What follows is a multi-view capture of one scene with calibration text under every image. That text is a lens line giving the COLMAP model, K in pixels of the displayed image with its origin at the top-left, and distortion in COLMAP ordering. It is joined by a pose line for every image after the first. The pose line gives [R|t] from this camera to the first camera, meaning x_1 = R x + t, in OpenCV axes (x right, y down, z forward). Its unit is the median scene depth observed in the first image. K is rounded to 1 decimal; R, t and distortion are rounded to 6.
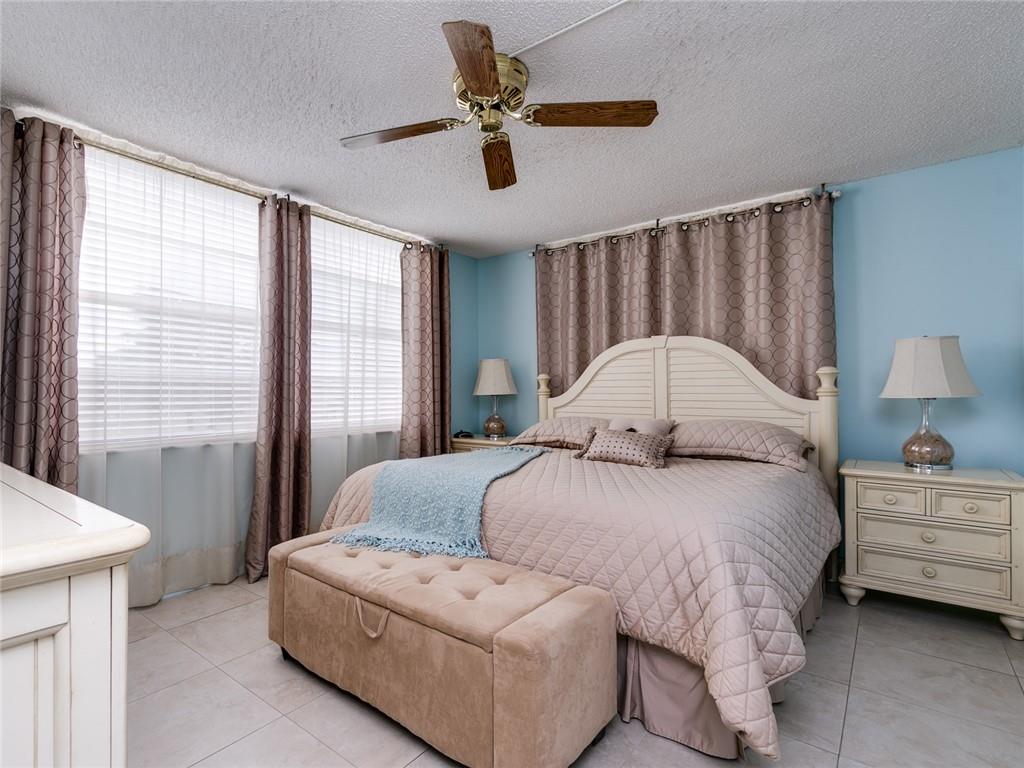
lens RADIAL K [[516.7, 0, 513.4], [0, 516.7, 383.9], [0, 0, 1]] dist [-0.004030, -0.000082]
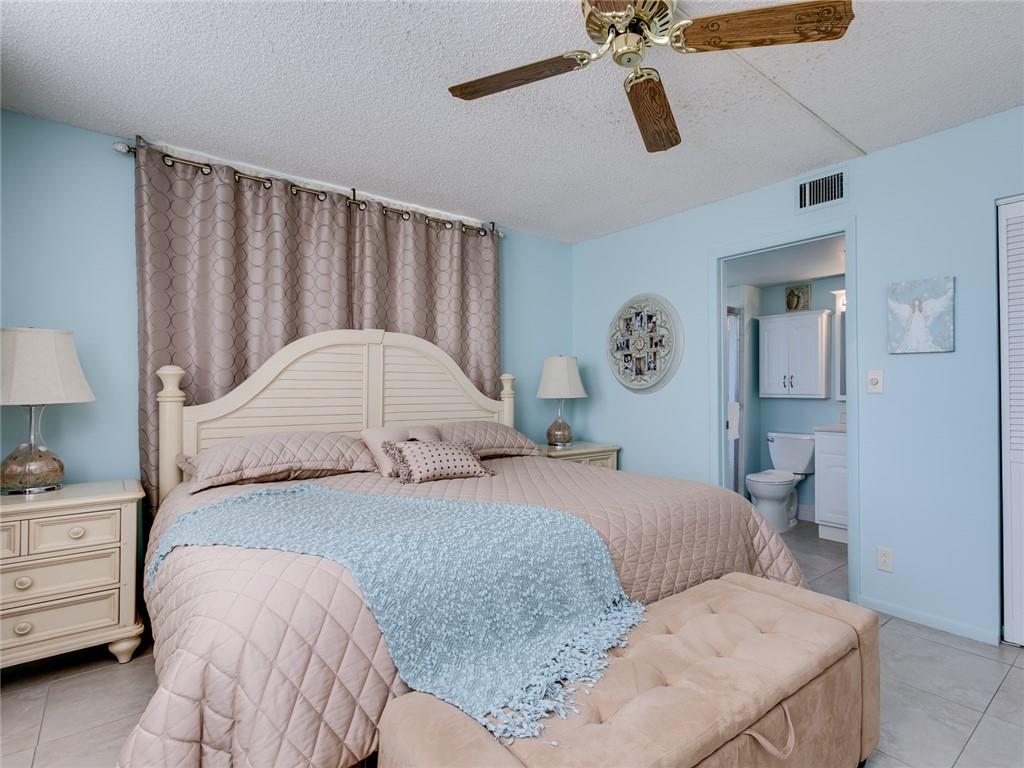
lens RADIAL K [[516.7, 0, 517.0], [0, 516.7, 384.6], [0, 0, 1]] dist [-0.004030, -0.000082]
pose [[0.250542, 0.015566, 0.967981, -0.487824], [-0.008124, 0.999869, -0.013976, 0.008319], [-0.968072, -0.004363, 0.250636, 0.566041]]
